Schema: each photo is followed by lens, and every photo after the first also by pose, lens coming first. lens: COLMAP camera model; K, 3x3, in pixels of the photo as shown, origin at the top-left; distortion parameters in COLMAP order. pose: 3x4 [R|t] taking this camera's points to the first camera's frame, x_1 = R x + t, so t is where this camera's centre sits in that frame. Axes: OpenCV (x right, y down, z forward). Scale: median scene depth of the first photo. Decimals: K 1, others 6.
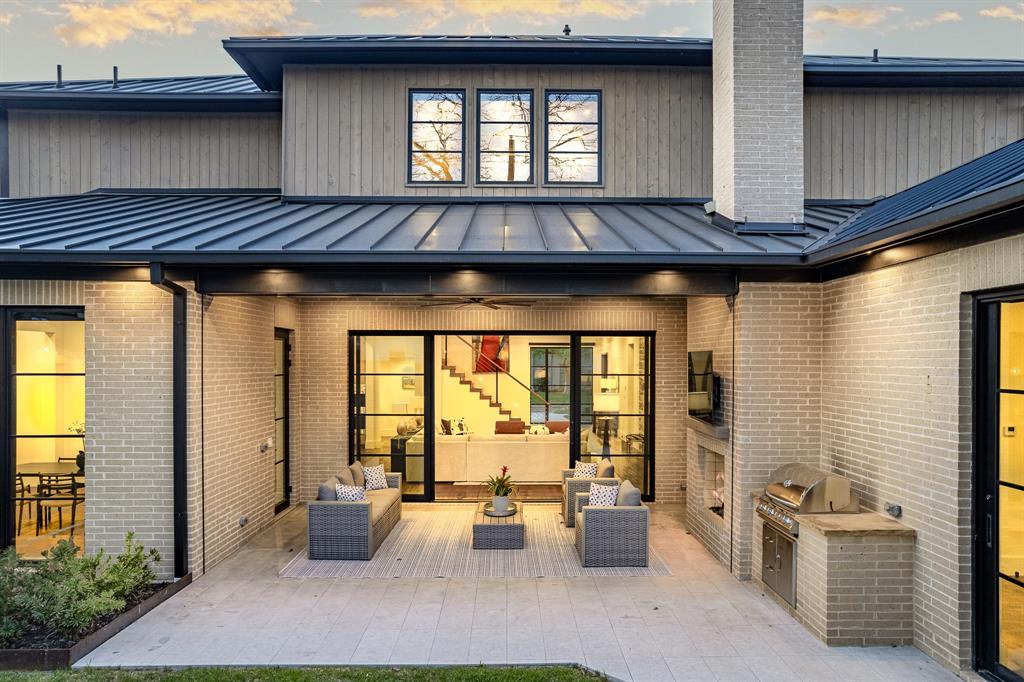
lens RADIAL K [[667.7, 0, 511.4], [0, 667.7, 351.6], [0, 0, 1]] dist [0.000859, 0.000703]
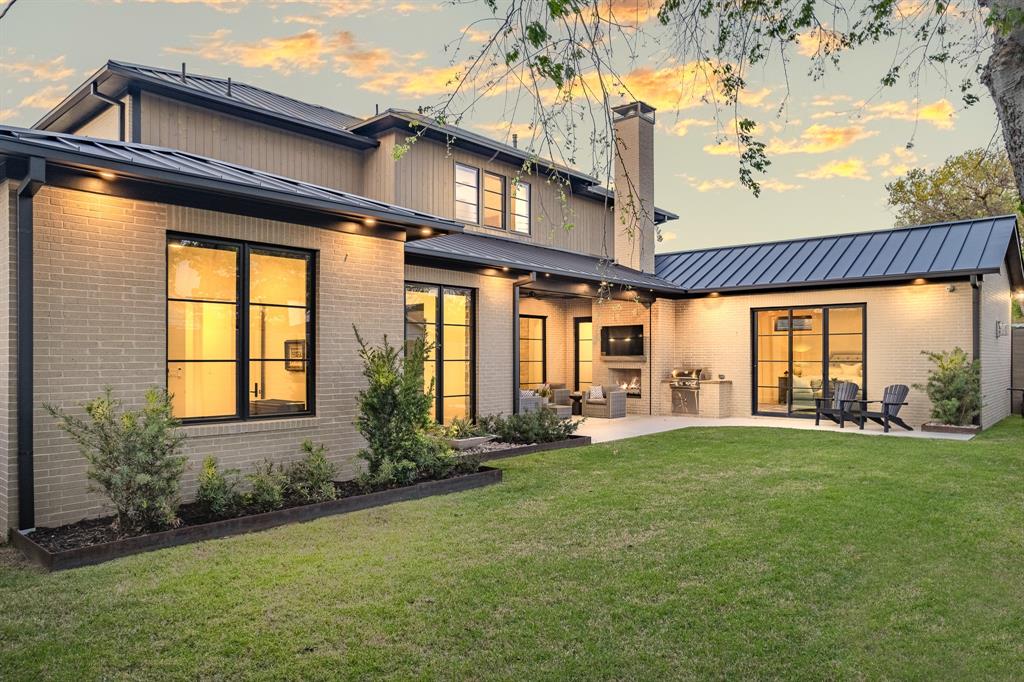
lens RADIAL K [[667.7, 0, 511.4], [0, 667.7, 351.6], [0, 0, 1]] dist [0.000859, 0.000703]
pose [[0.669318, -0.000028, 0.742976, -1.259017], [-0.005485, 0.999973, 0.004979, 0.058593], [-0.742956, -0.007408, 0.669299, -0.188865]]
